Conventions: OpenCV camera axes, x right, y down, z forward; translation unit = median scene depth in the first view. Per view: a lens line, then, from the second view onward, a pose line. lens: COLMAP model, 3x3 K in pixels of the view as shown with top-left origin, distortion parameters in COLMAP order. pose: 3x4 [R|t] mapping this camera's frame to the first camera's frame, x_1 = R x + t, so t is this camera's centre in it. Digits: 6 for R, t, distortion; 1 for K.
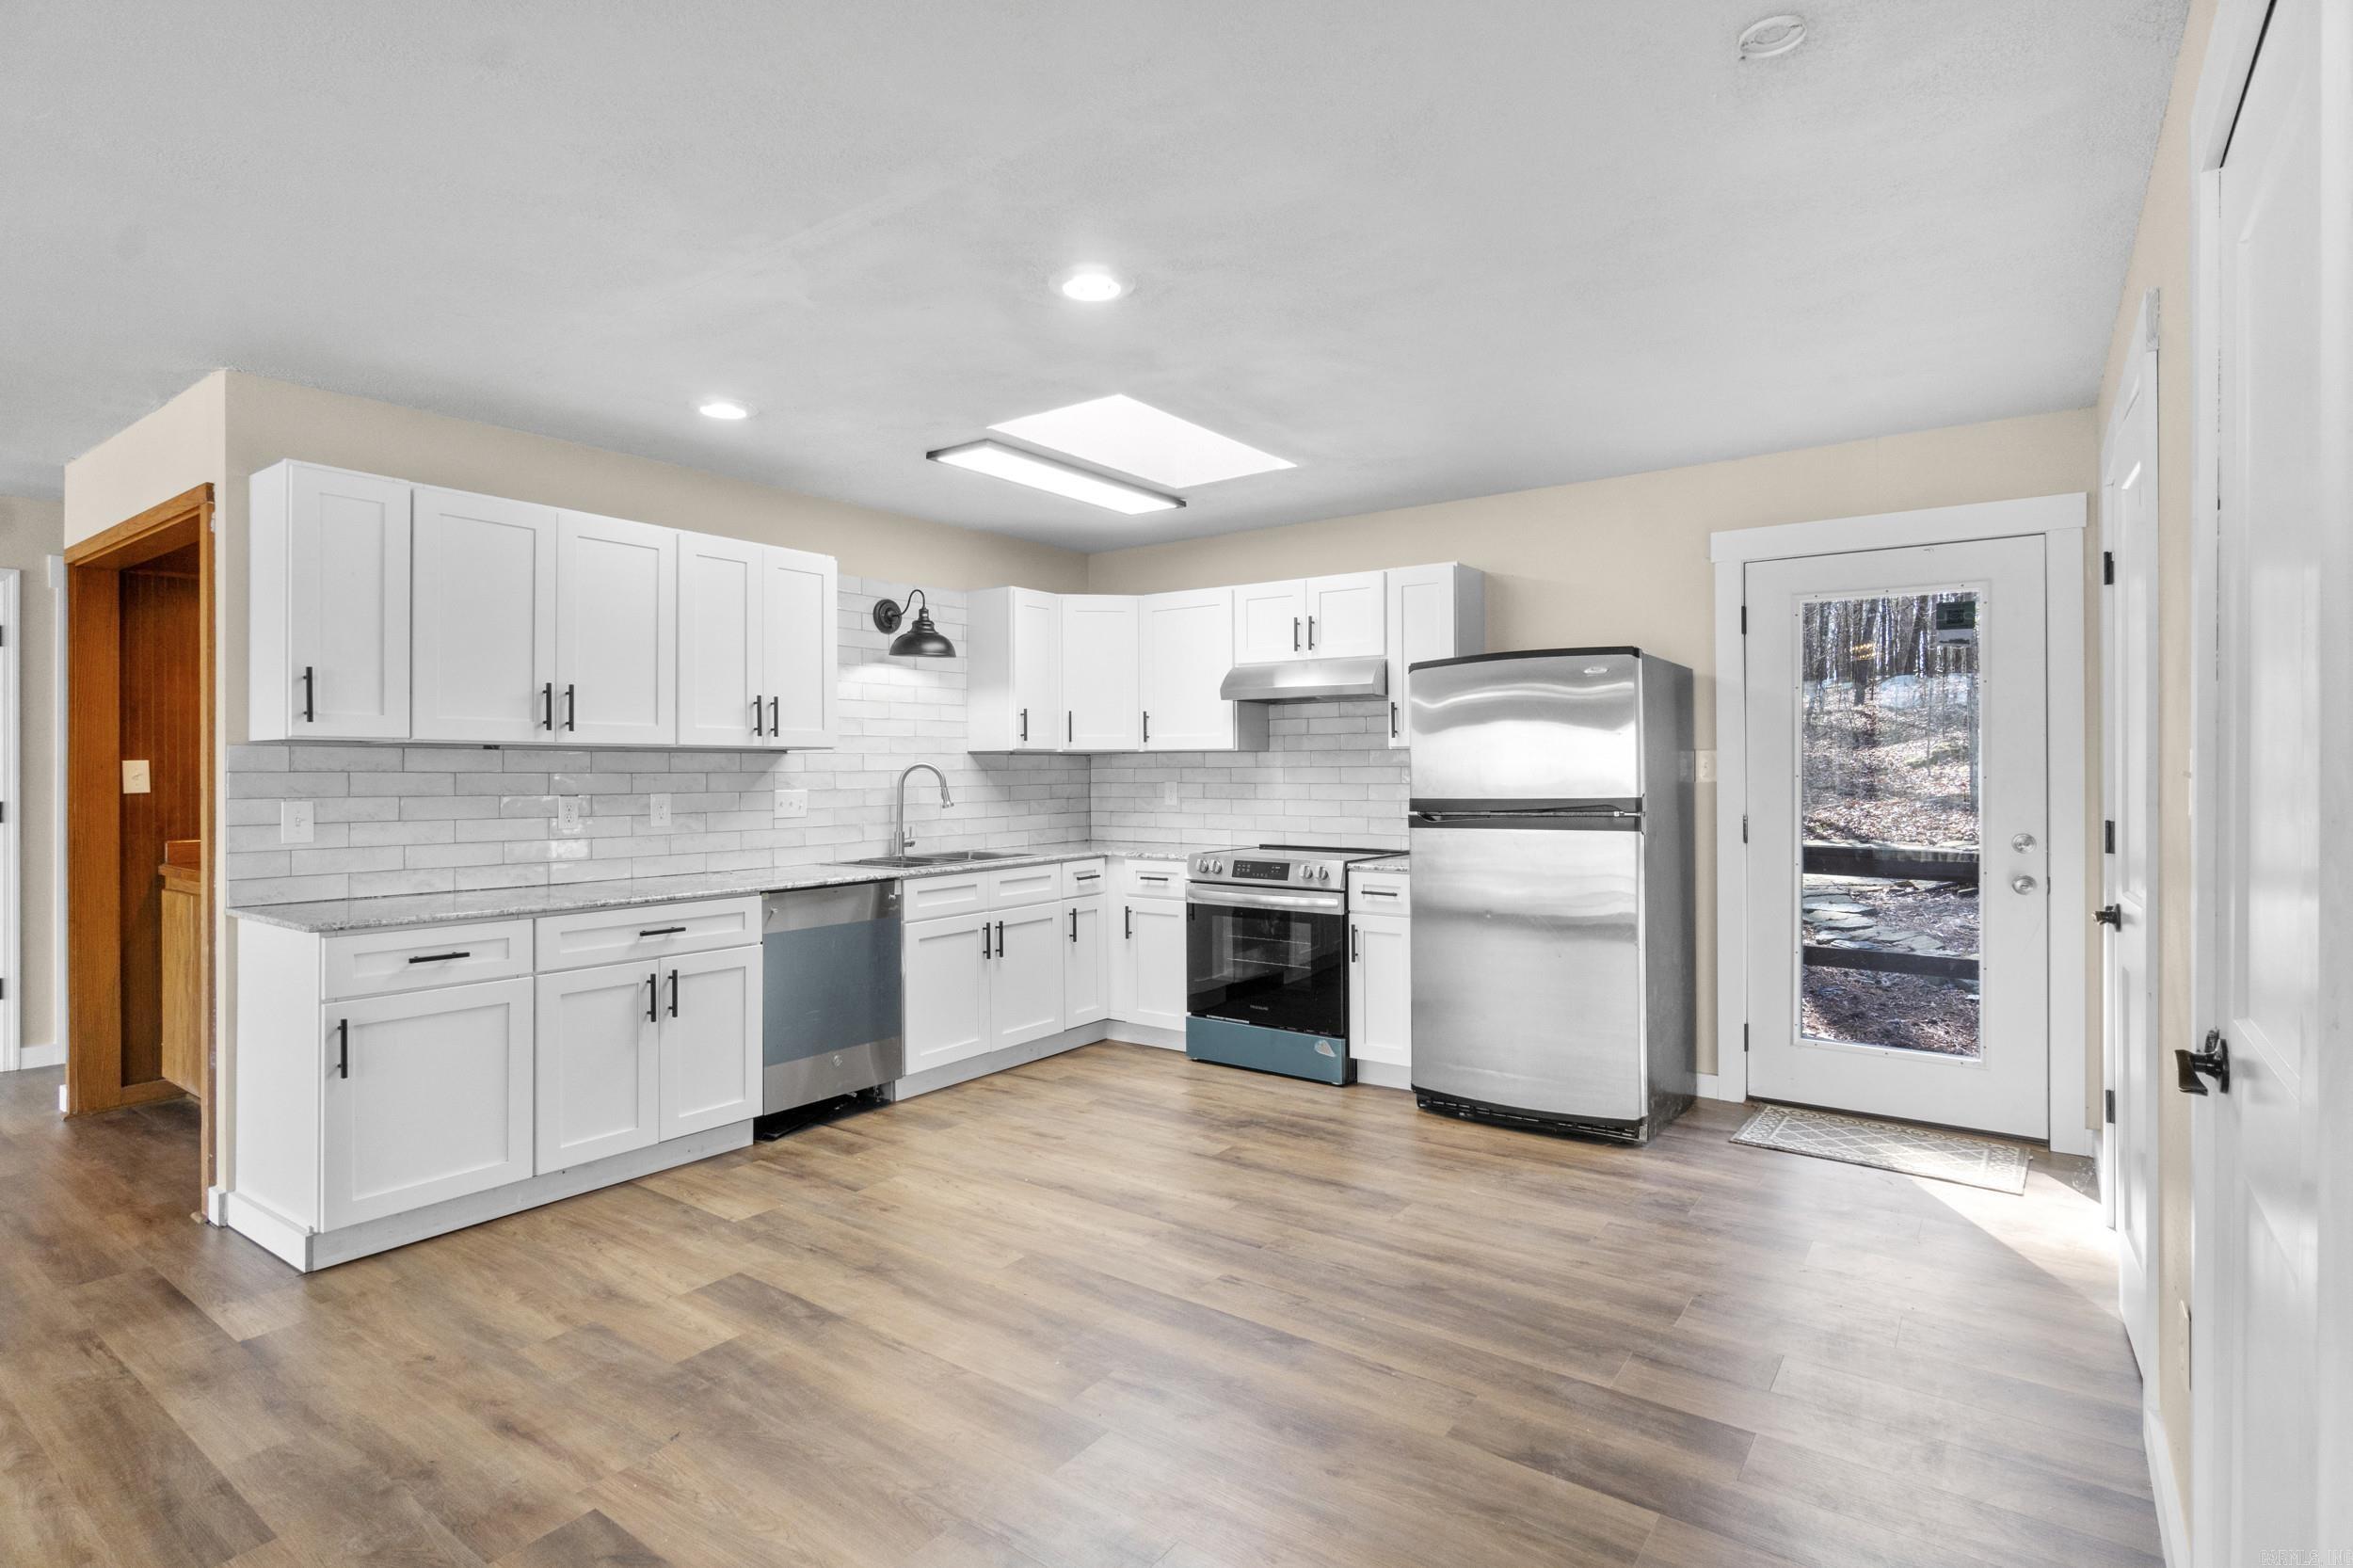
lens RADIAL K [[1165.6, 0, 1158.1], [0, 1165.6, 767.3], [0, 0, 1]] dist [-0.012376, 0.001675]
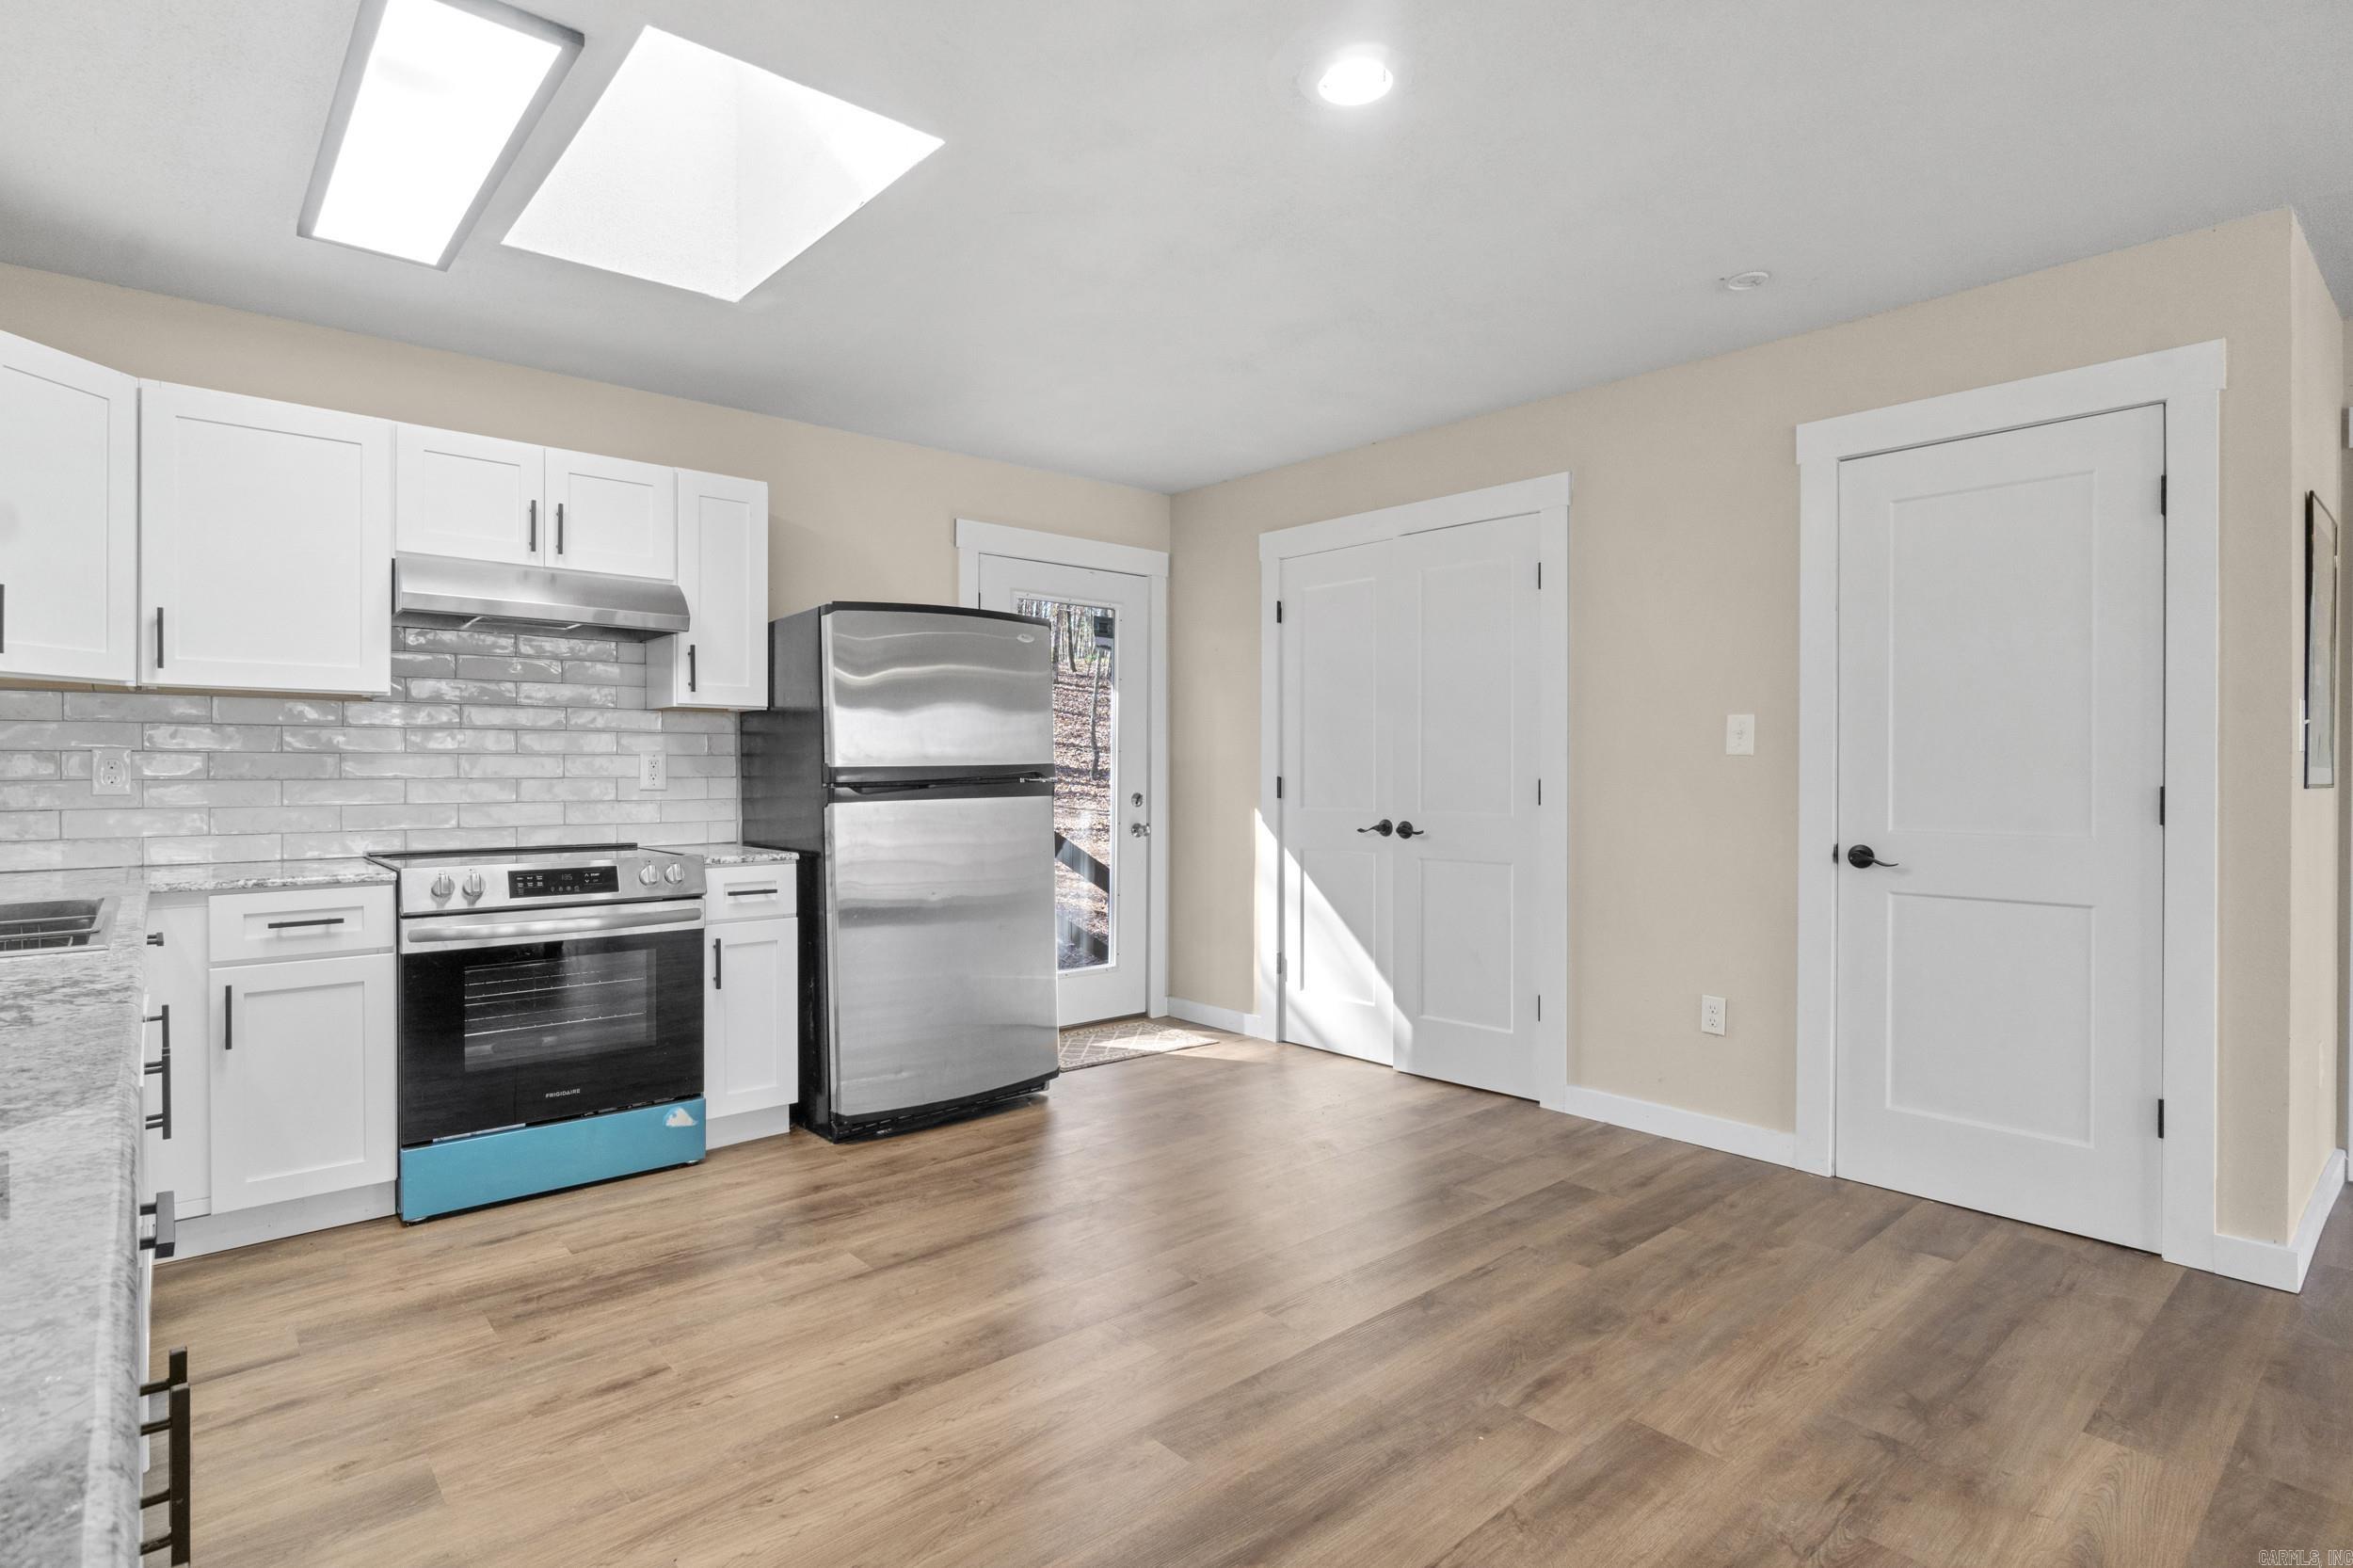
lens RADIAL K [[1165.6, 0, 1152.6], [0, 1165.6, 775.0], [0, 0, 1]] dist [-0.012376, 0.001675]
pose [[0.225237, 0.000595, 0.974304, -0.544265], [-0.000652, 1.000000, -0.000460, 0.033914], [-0.974304, -0.000532, 0.225237, 0.619395]]
